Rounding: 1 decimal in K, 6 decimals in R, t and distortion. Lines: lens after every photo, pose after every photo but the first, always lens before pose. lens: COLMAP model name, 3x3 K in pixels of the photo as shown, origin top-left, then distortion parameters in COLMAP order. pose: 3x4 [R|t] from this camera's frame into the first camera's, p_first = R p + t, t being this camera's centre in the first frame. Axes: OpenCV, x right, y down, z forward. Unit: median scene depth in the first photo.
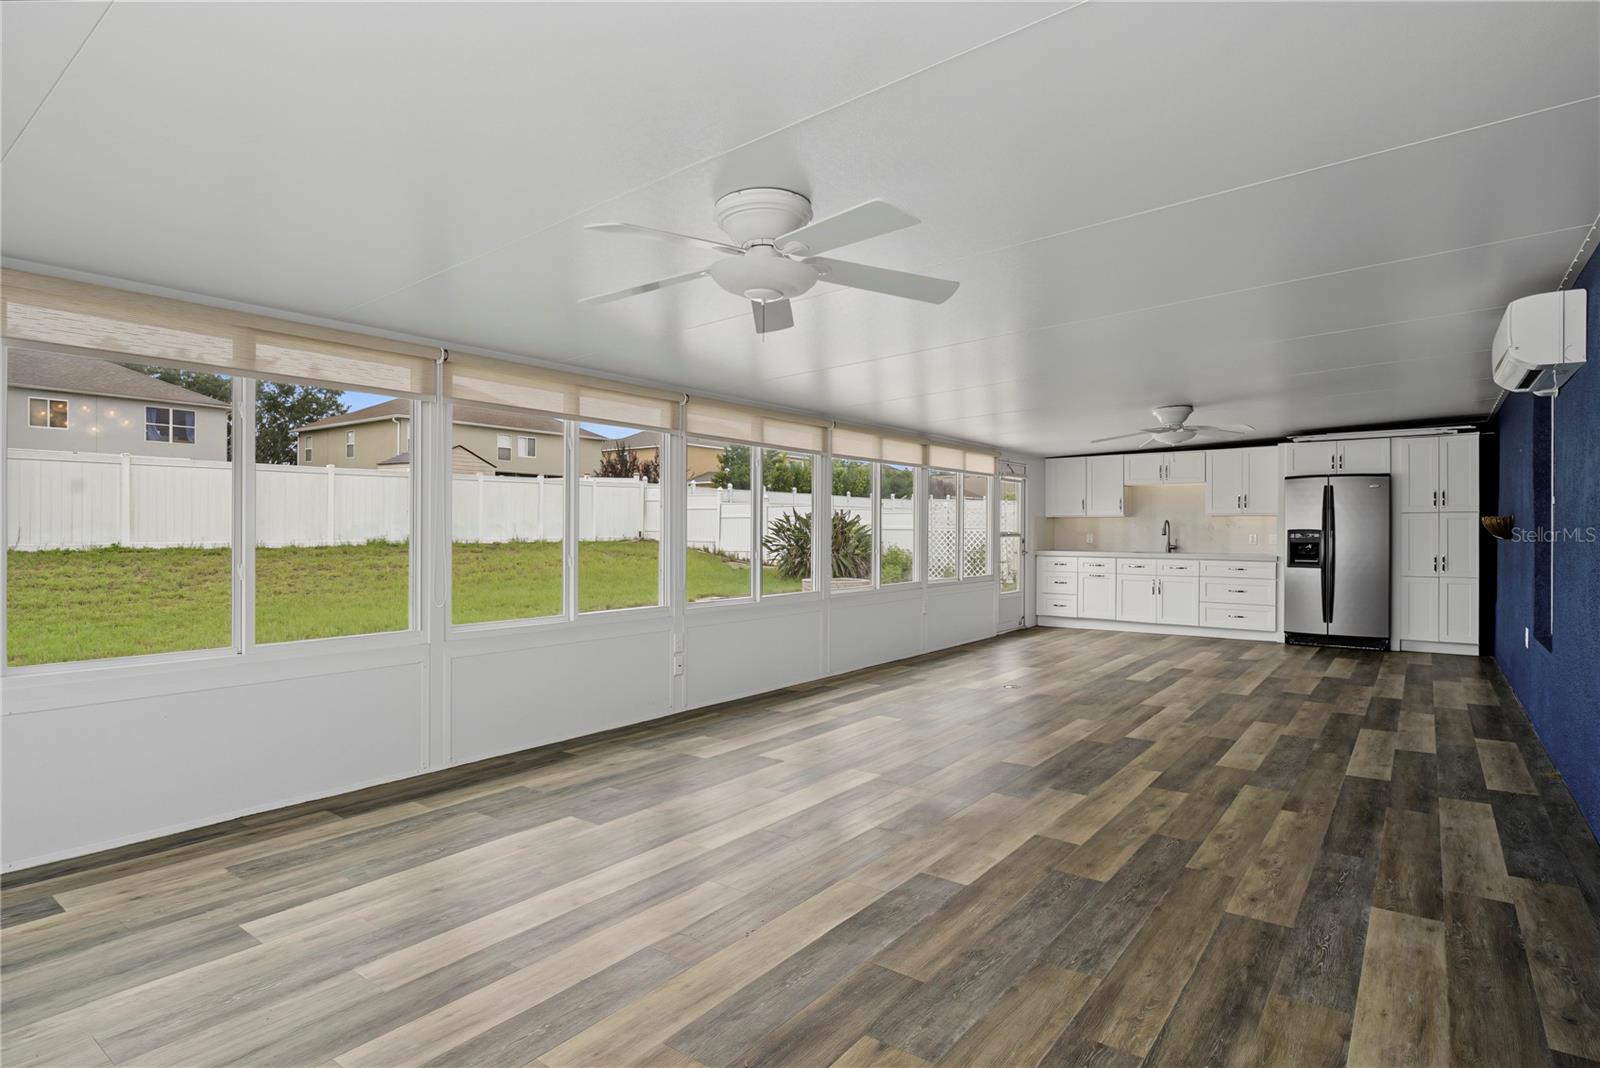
lens RADIAL K [[825.1, 0, 800.0], [0, 825.1, 534.0], [0, 0, 1]] dist [0.004064, 0.000109]
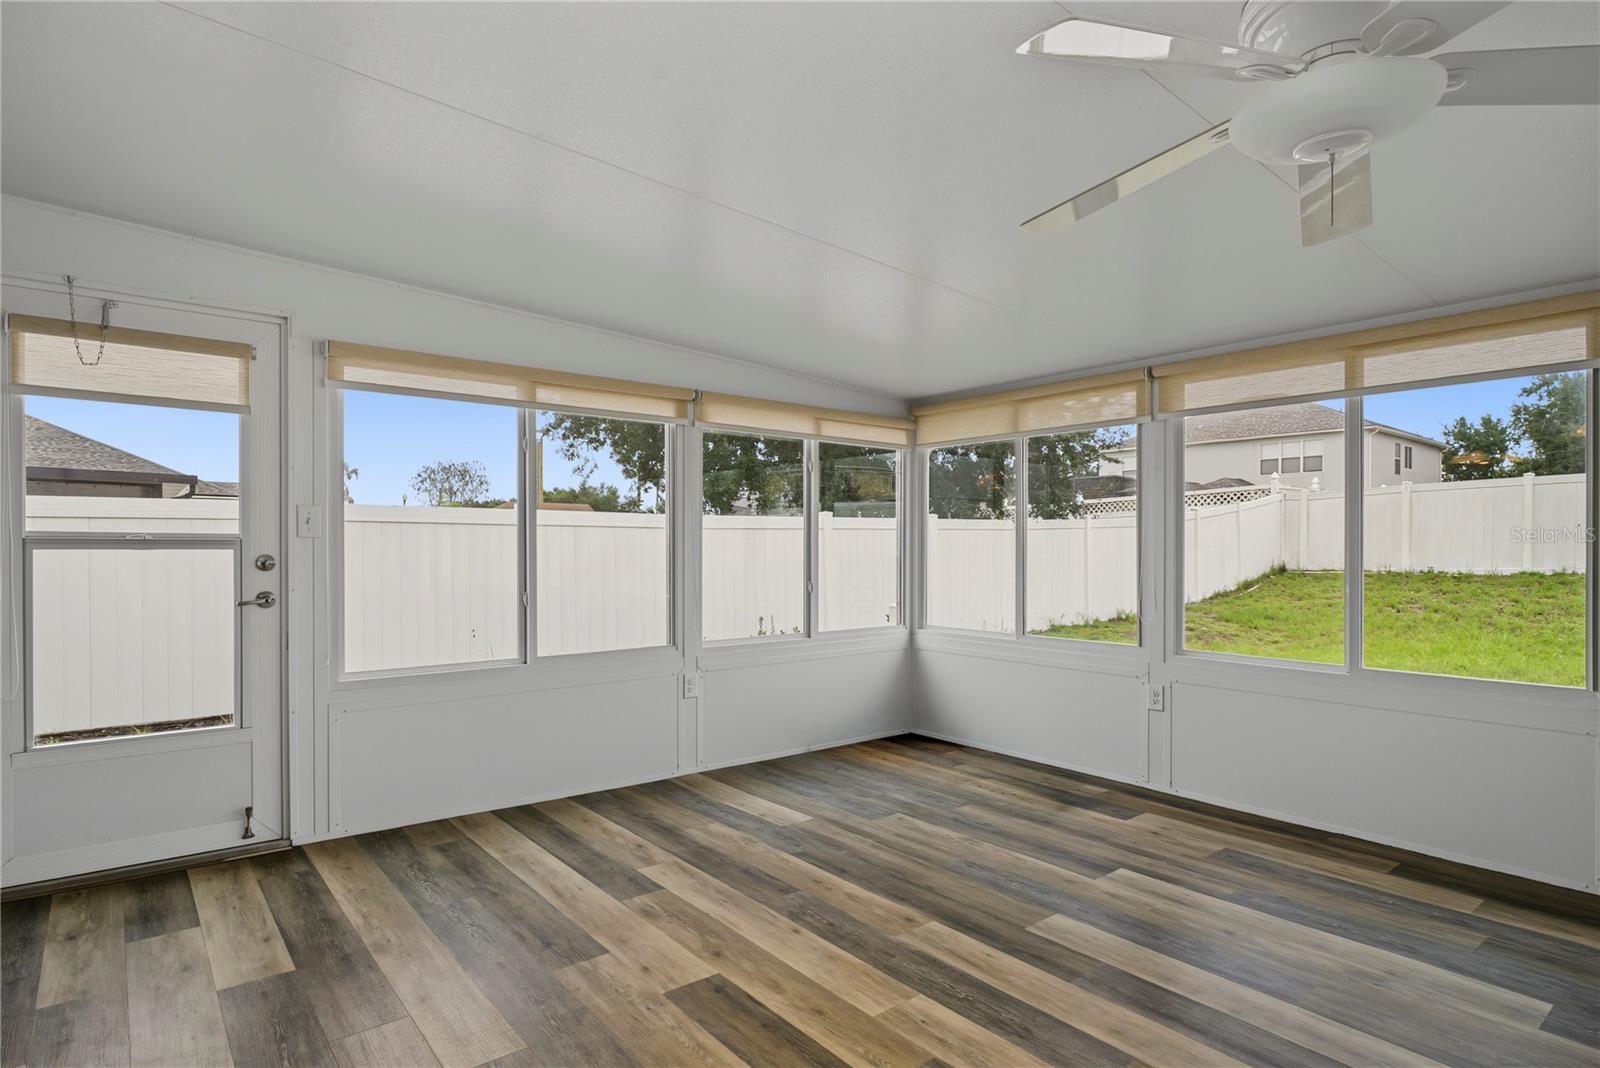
lens RADIAL K [[825.1, 0, 800.0], [0, 825.1, 534.0], [0, 0, 1]] dist [0.004064, 0.000109]
pose [[-0.215389, -0.020257, -0.976318, 0.521770], [-0.005106, 0.999795, -0.019617, -0.005362], [0.976515, 0.000760, -0.215448, 0.625402]]
